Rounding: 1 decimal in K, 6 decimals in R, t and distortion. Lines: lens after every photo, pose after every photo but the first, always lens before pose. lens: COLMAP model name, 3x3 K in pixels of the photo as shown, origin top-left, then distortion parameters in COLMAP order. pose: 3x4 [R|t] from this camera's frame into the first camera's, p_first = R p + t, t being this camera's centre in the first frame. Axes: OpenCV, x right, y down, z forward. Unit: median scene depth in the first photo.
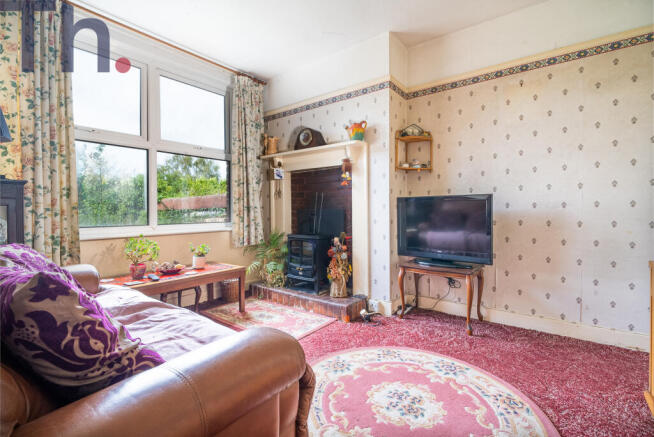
lens RADIAL K [[306.3, 0, 326.1], [0, 306.3, 210.1], [0, 0, 1]] dist [-0.000284, -0.000041]
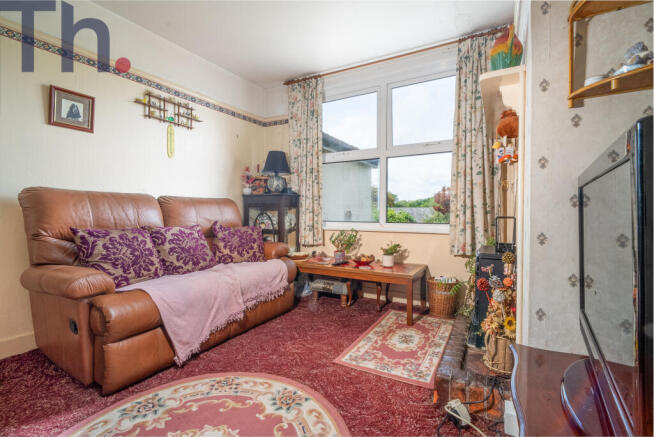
lens RADIAL K [[306.3, 0, 326.1], [0, 306.3, 210.1], [0, 0, 1]] dist [-0.000284, -0.000041]
pose [[0.141105, 0.000932, -0.989994, 0.606089], [-0.000363, 1.000000, 0.000890, 0.000260], [0.989995, 0.000234, 0.141105, 0.695971]]
